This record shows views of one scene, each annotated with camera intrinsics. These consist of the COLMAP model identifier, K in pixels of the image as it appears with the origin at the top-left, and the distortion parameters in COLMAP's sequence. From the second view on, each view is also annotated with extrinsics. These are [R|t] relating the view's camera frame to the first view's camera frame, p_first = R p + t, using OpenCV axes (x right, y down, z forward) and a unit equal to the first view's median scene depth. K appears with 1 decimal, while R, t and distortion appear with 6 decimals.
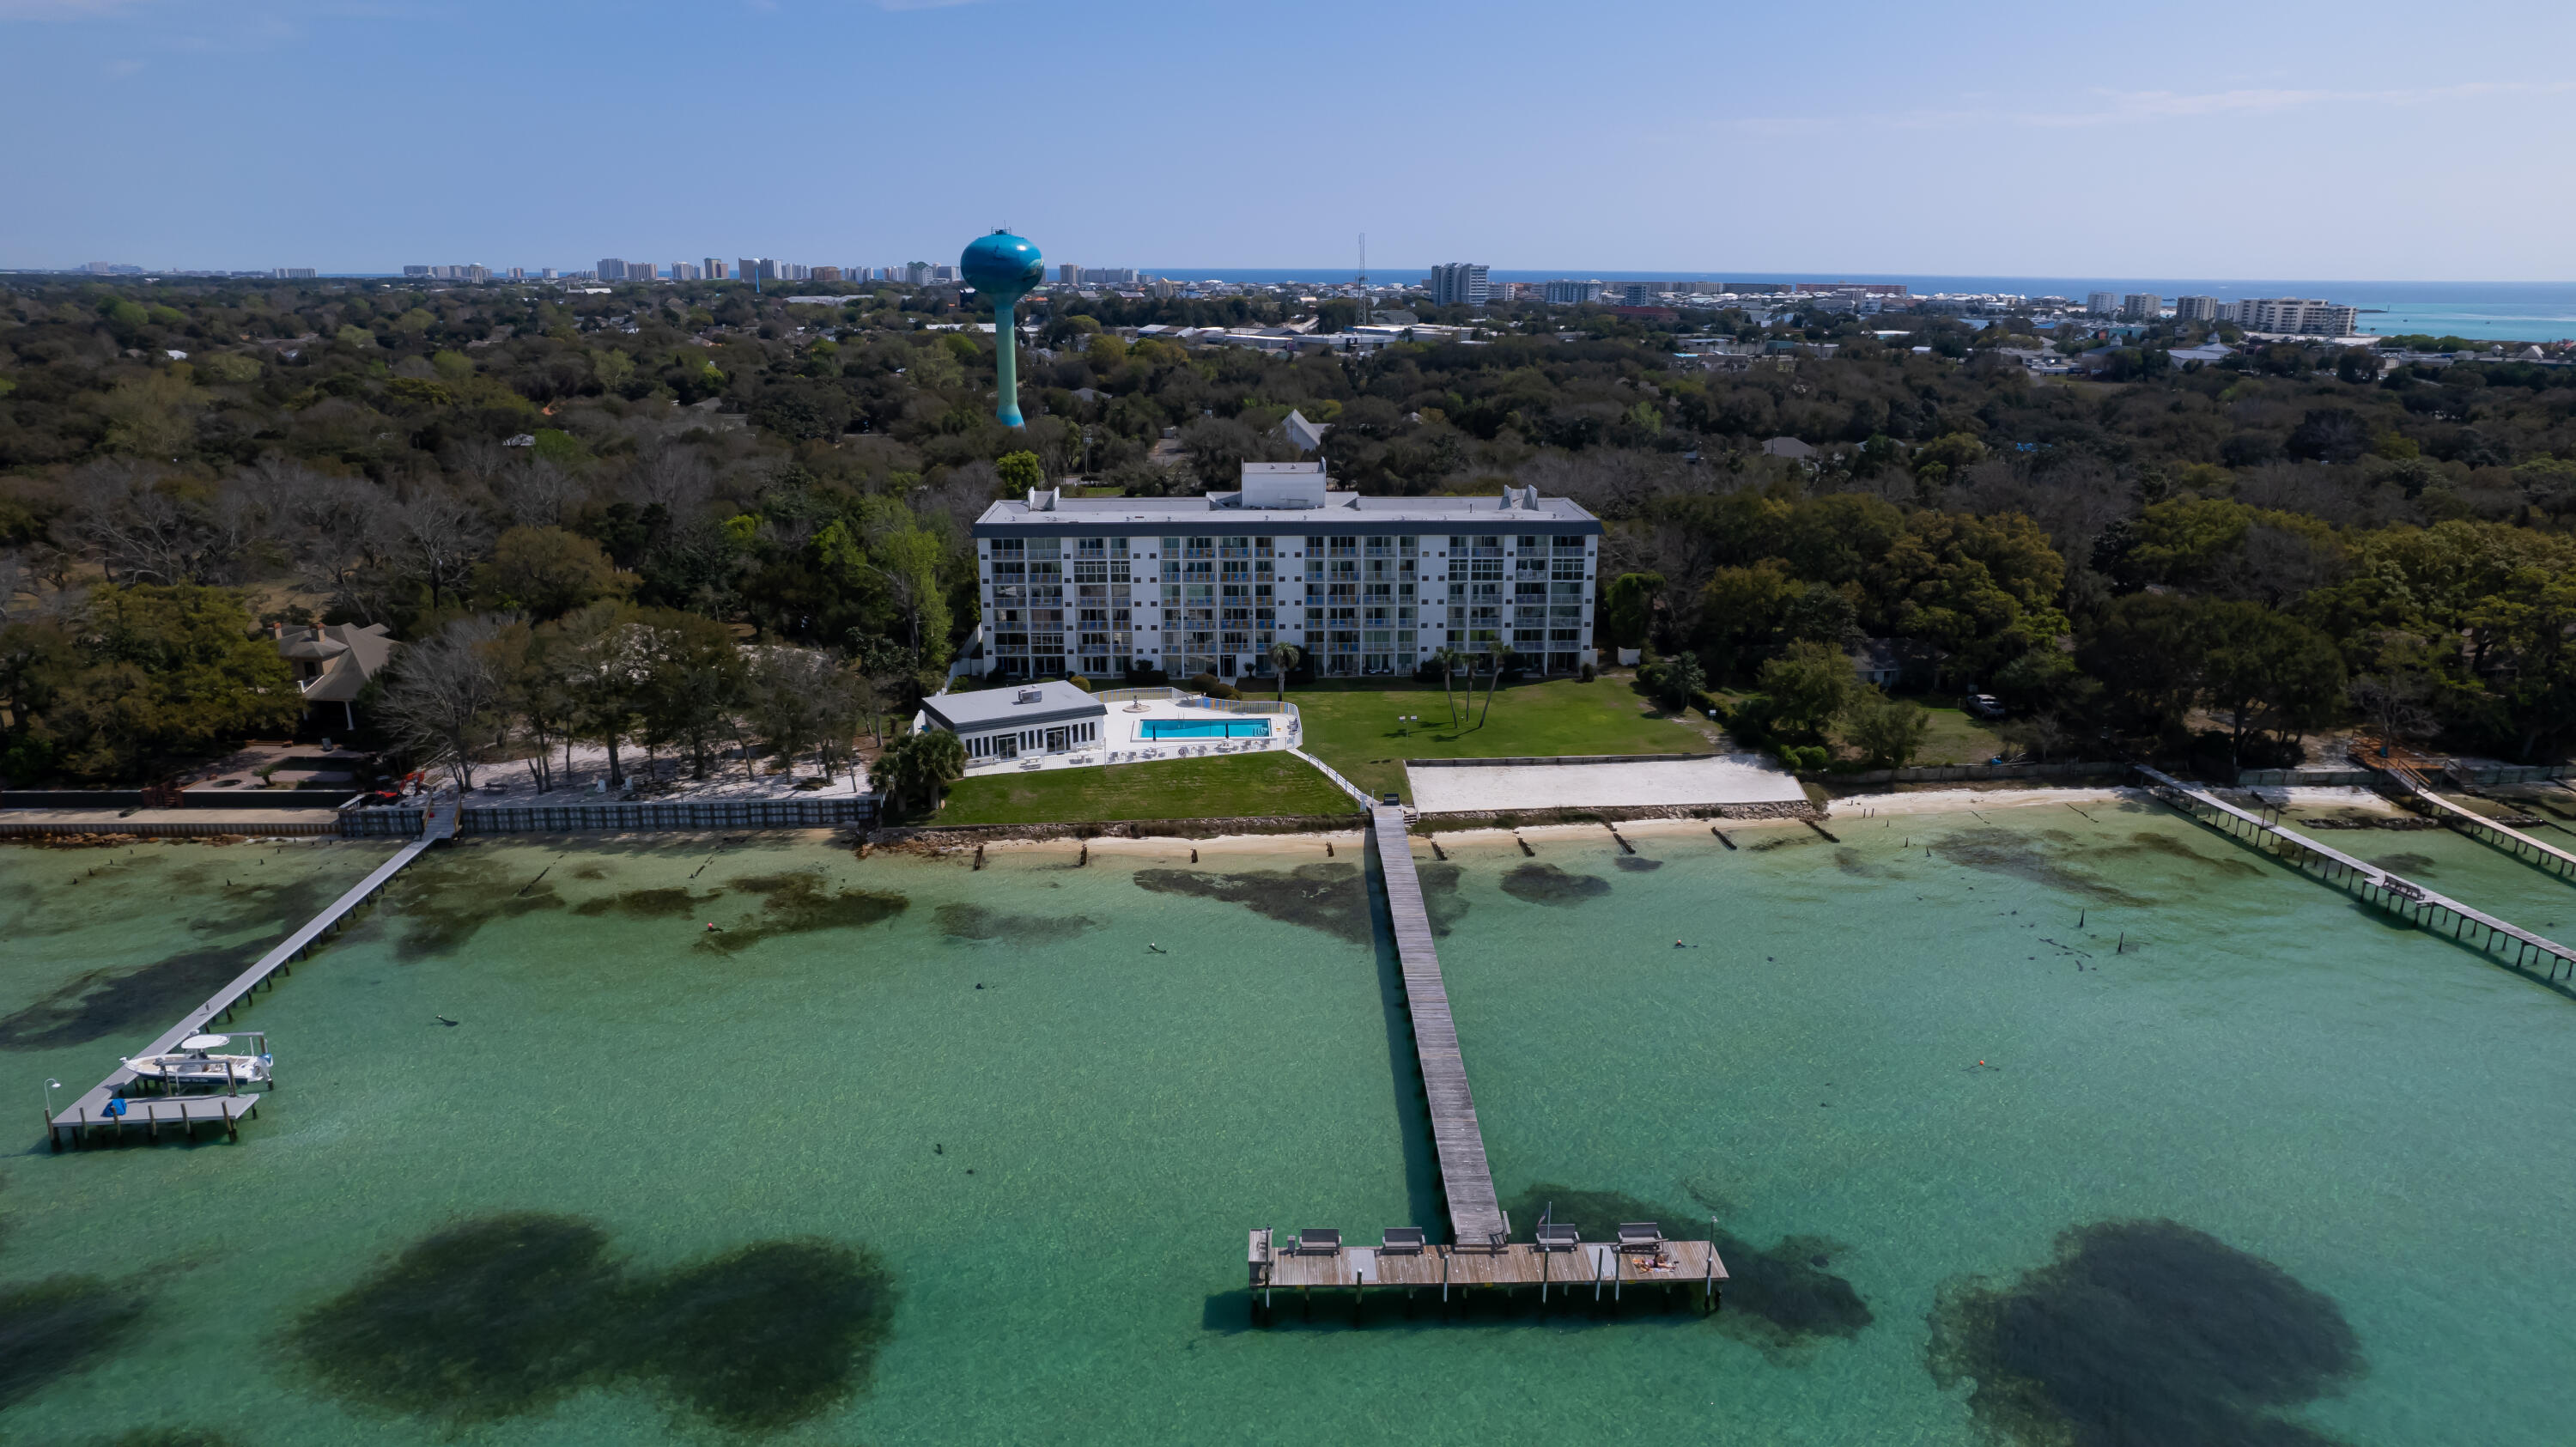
lens RADIAL K [[1642.6, 0, 1302.7], [0, 1642.6, 729.8], [0, 0, 1]] dist [-0.073736, 0.058539]
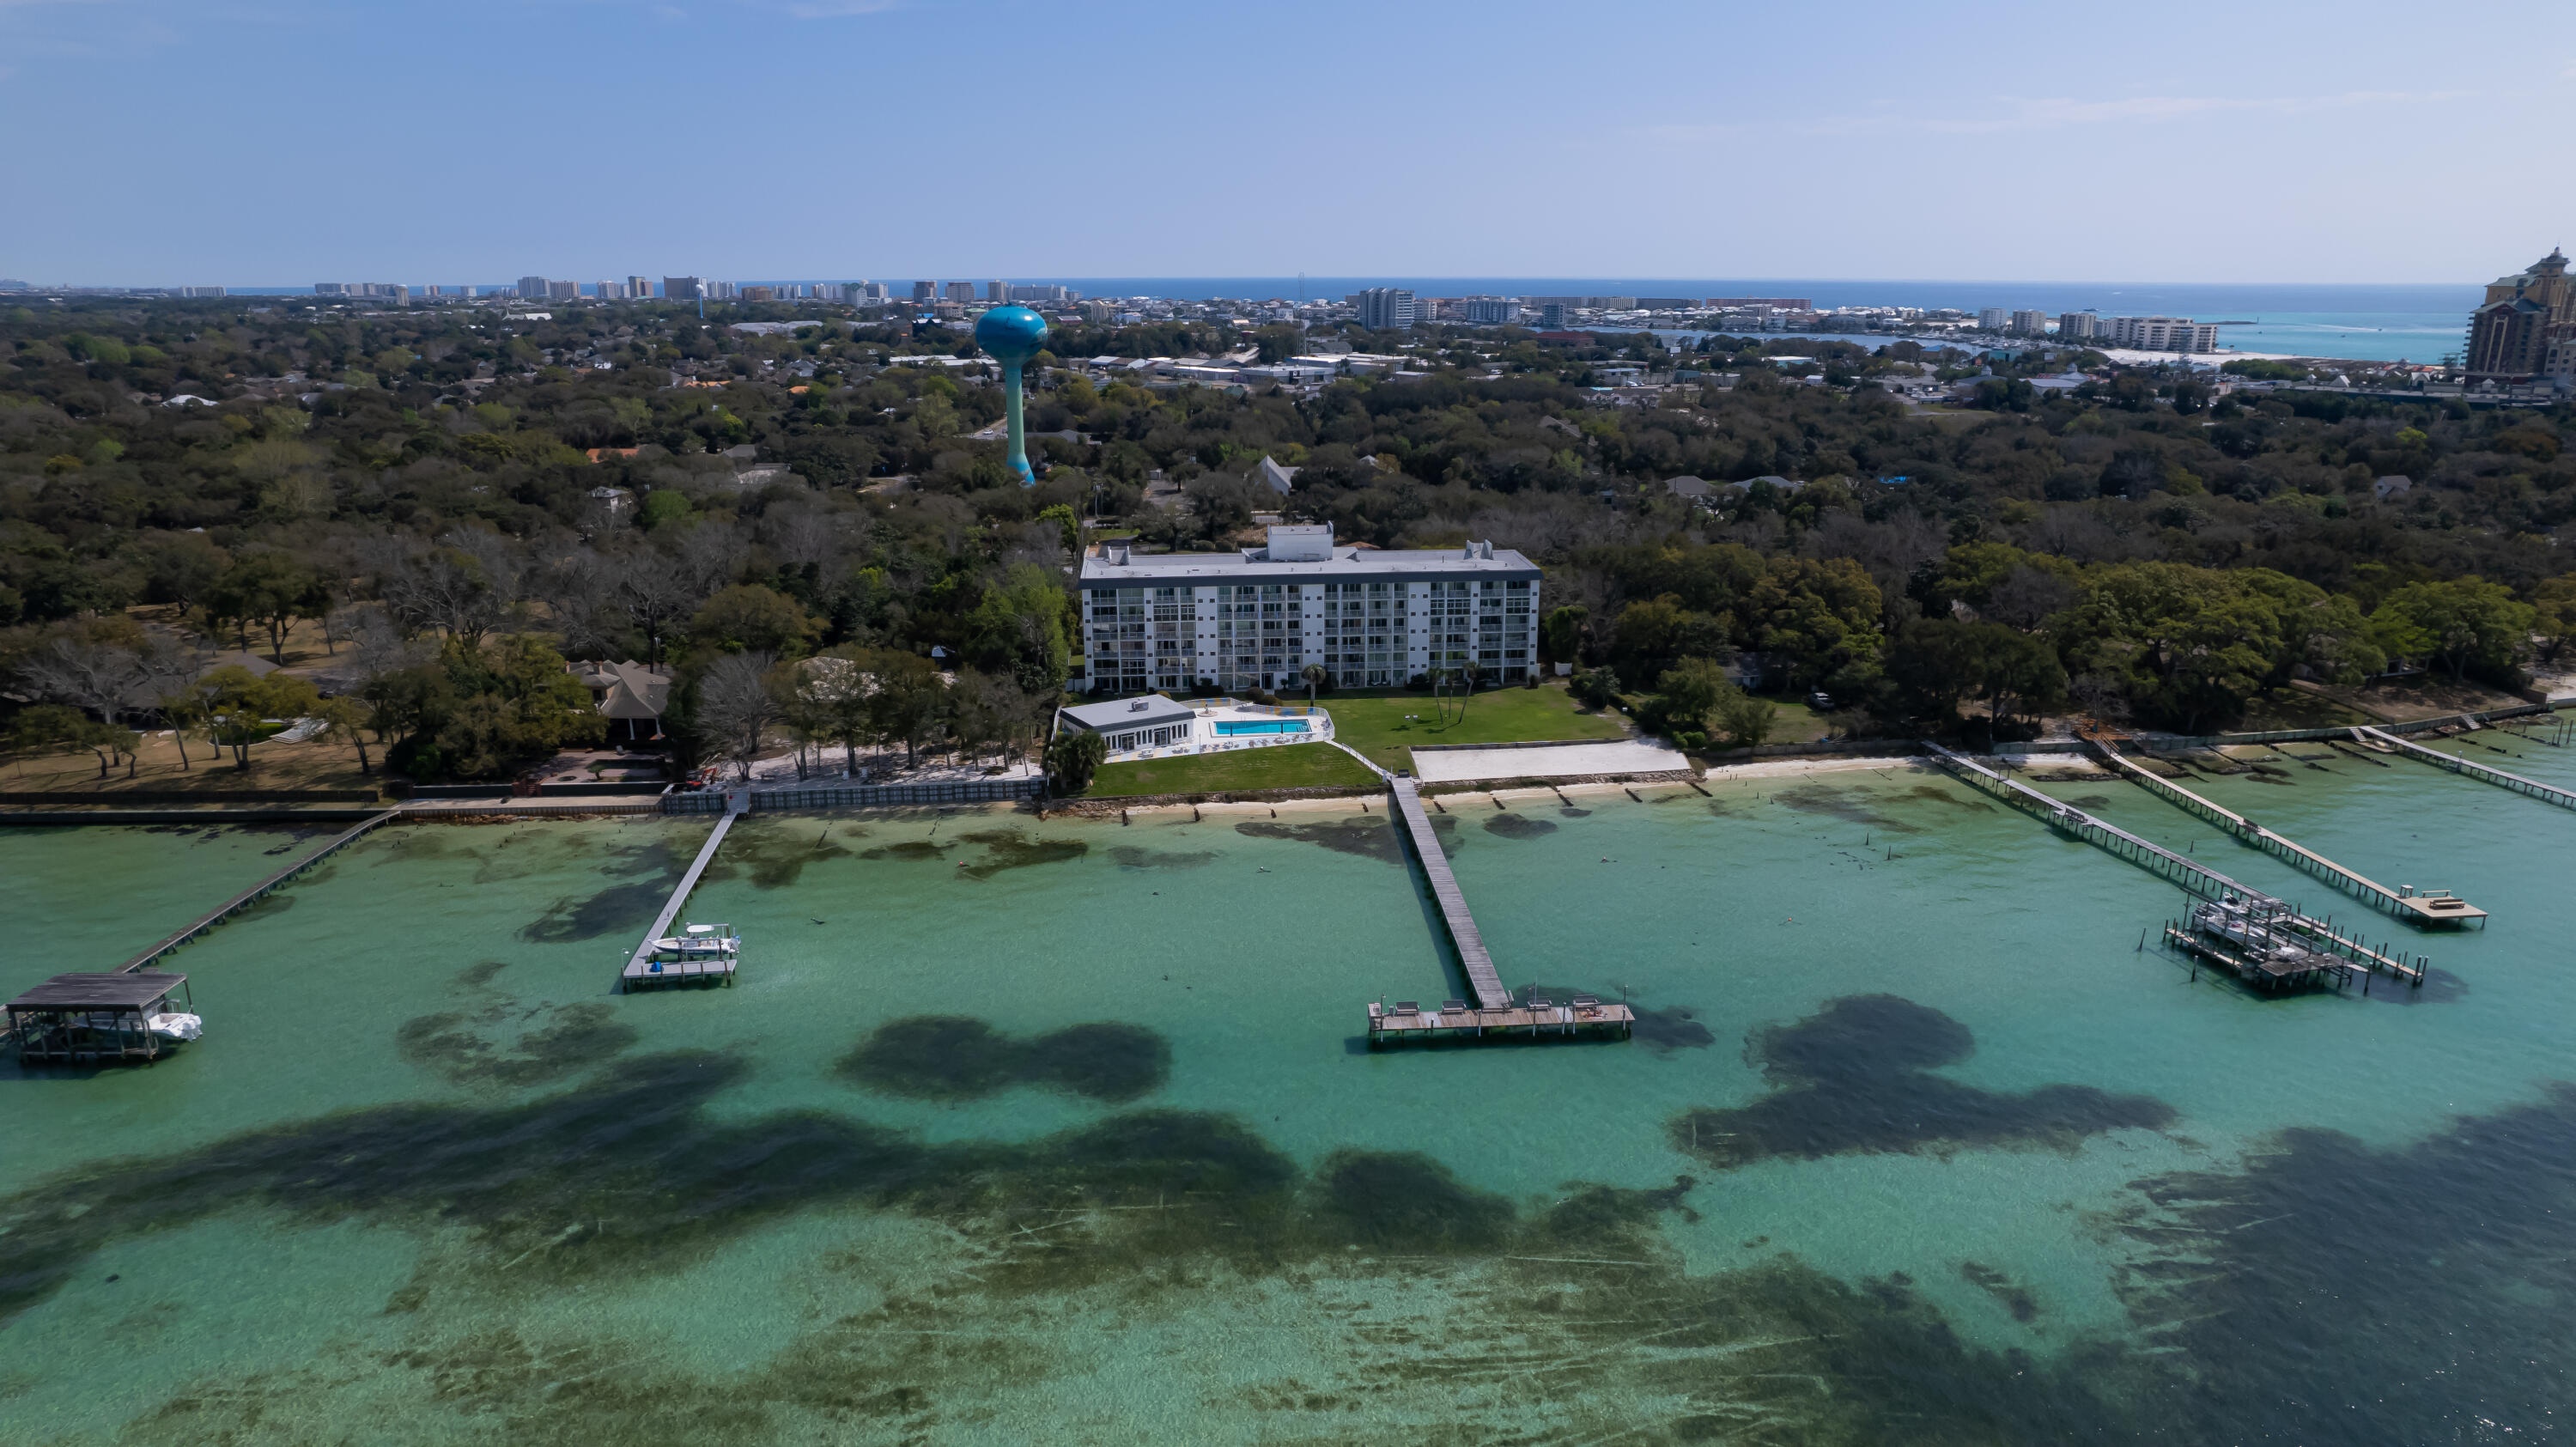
lens RADIAL K [[1642.6, 0, 1302.7], [0, 1642.6, 729.8], [0, 0, 1]] dist [-0.073736, 0.058539]
pose [[0.998808, -0.018044, 0.045364, -0.079706], [0.018232, 0.999827, -0.003748, 0.006473], [-0.045288, 0.004571, 0.998963, -0.348012]]
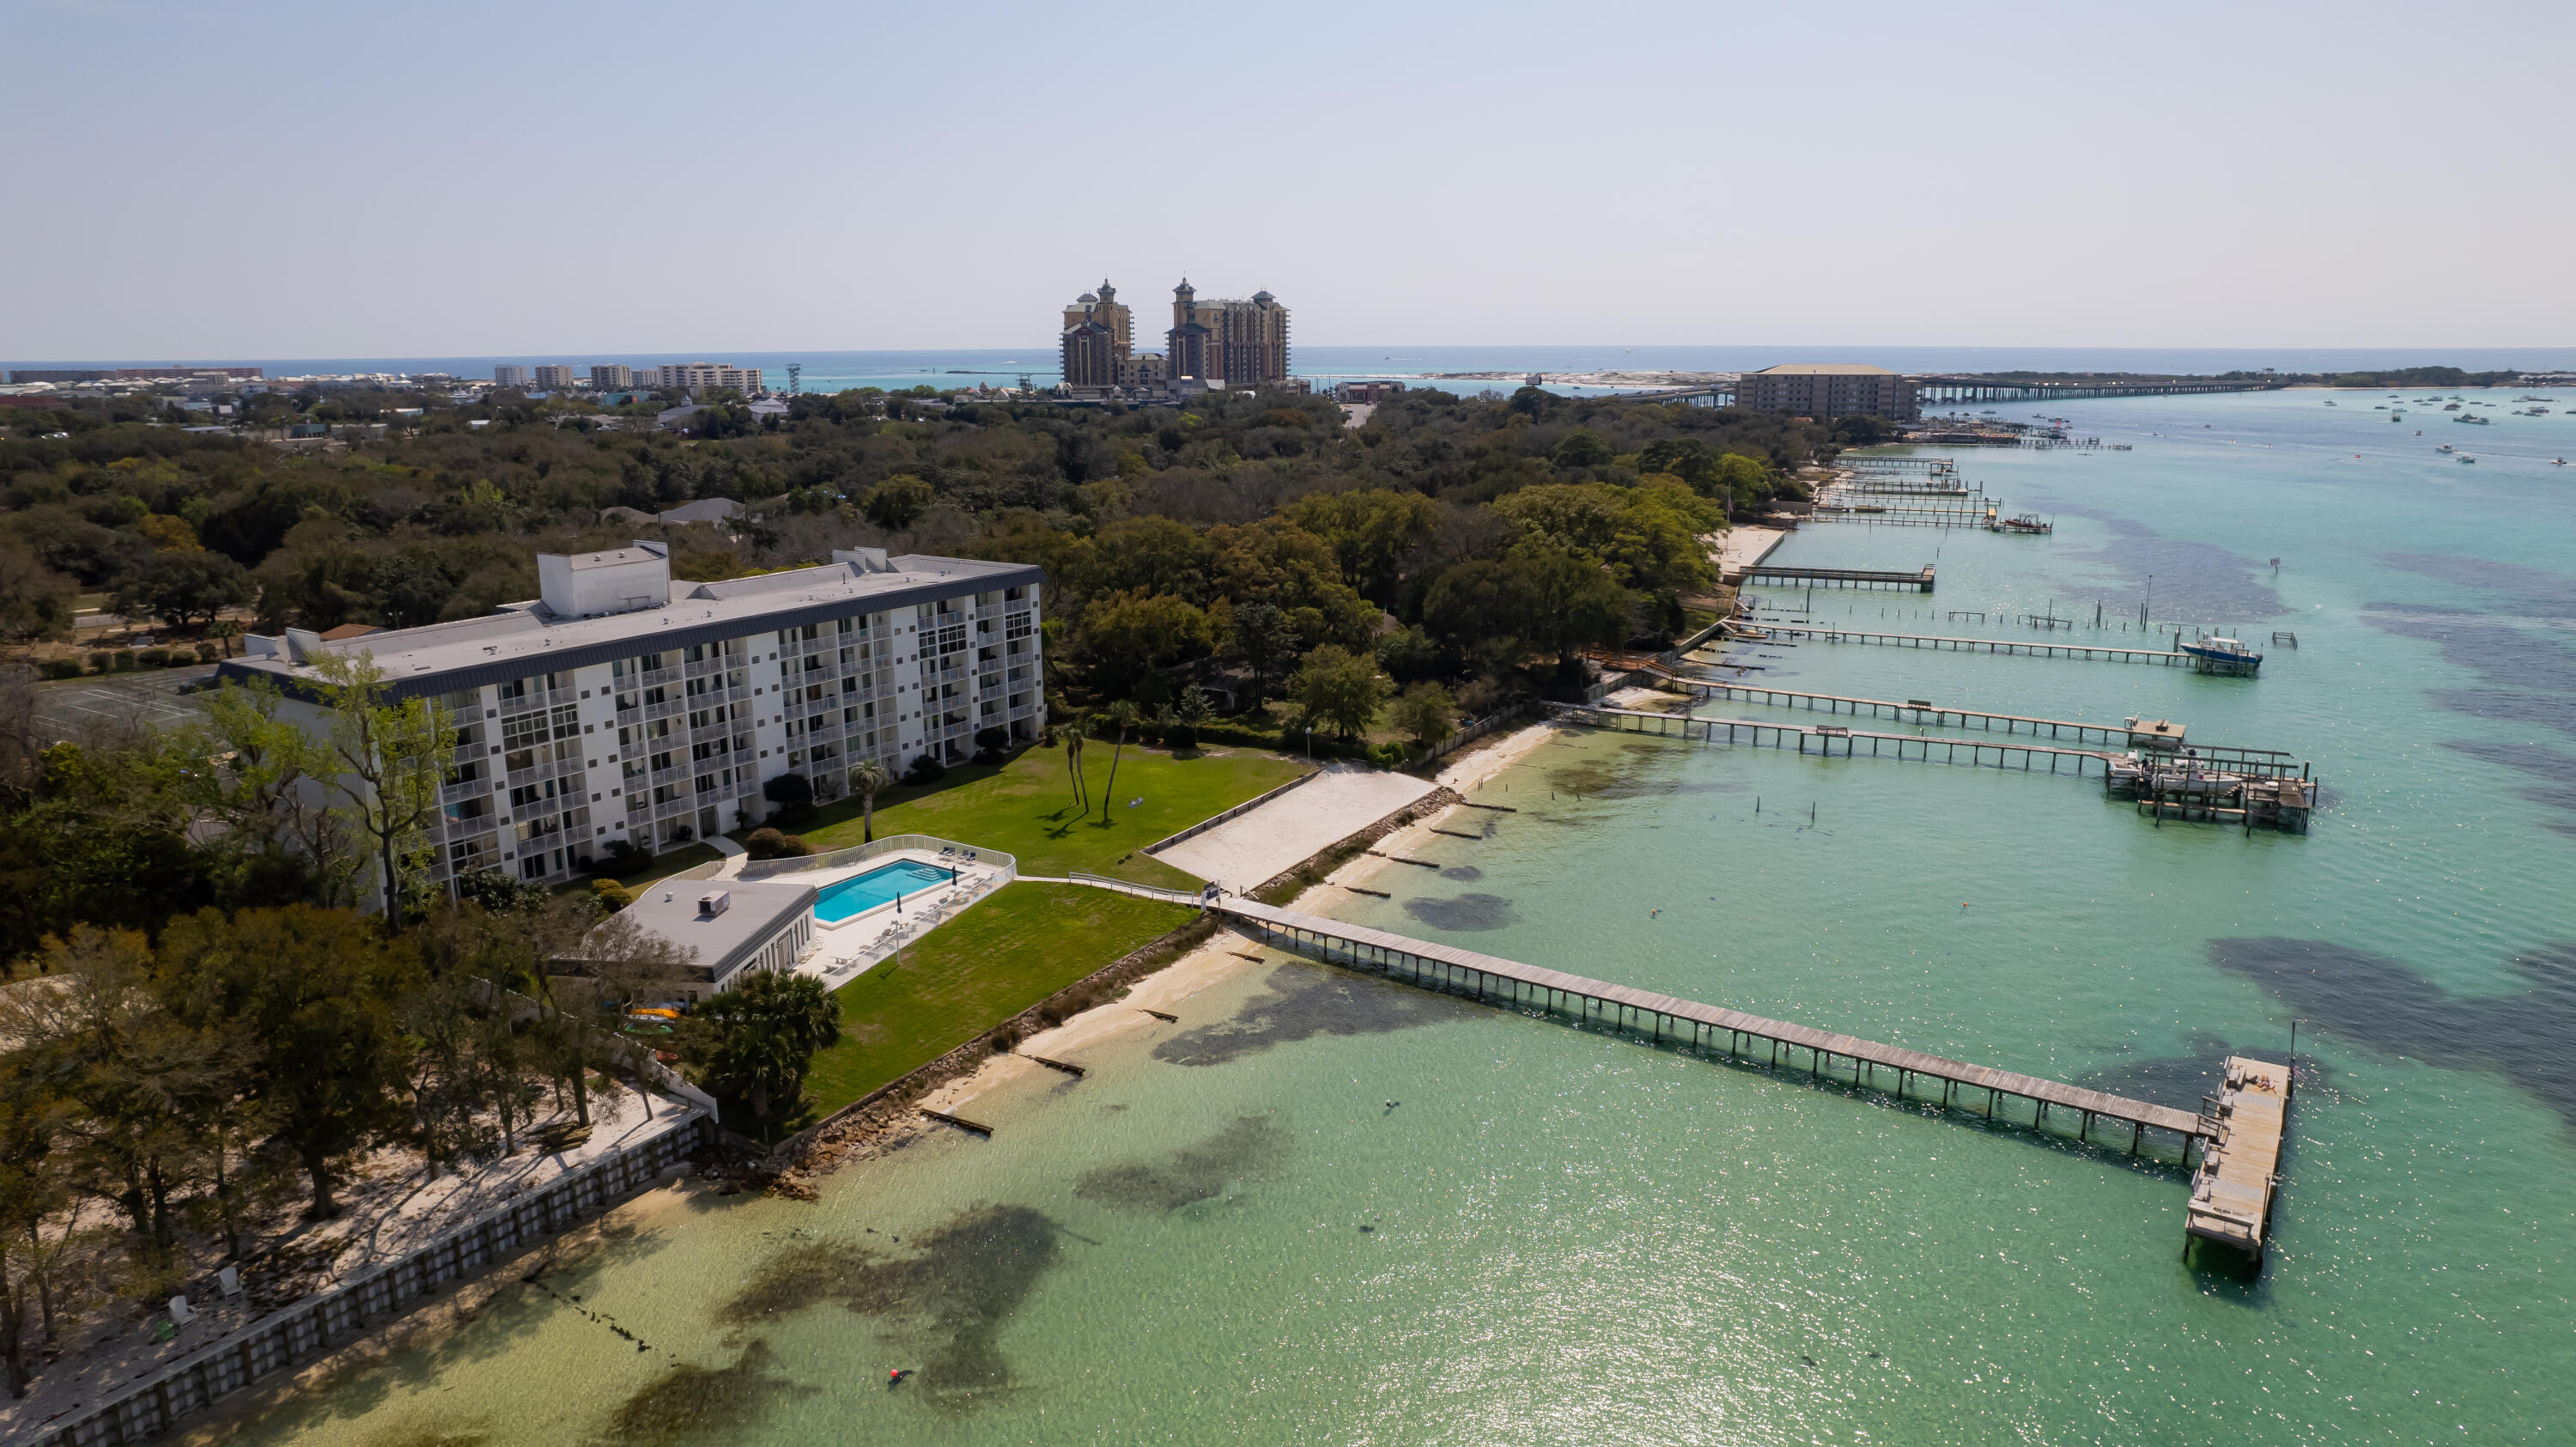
lens RADIAL K [[1642.6, 0, 1302.7], [0, 1642.6, 729.8], [0, 0, 1]] dist [-0.073736, 0.058539]
pose [[0.583093, -0.192751, 0.789208, -0.462695], [0.228940, 0.971061, 0.068017, -0.068624], [-0.779480, 0.141021, 0.610347, 0.350159]]
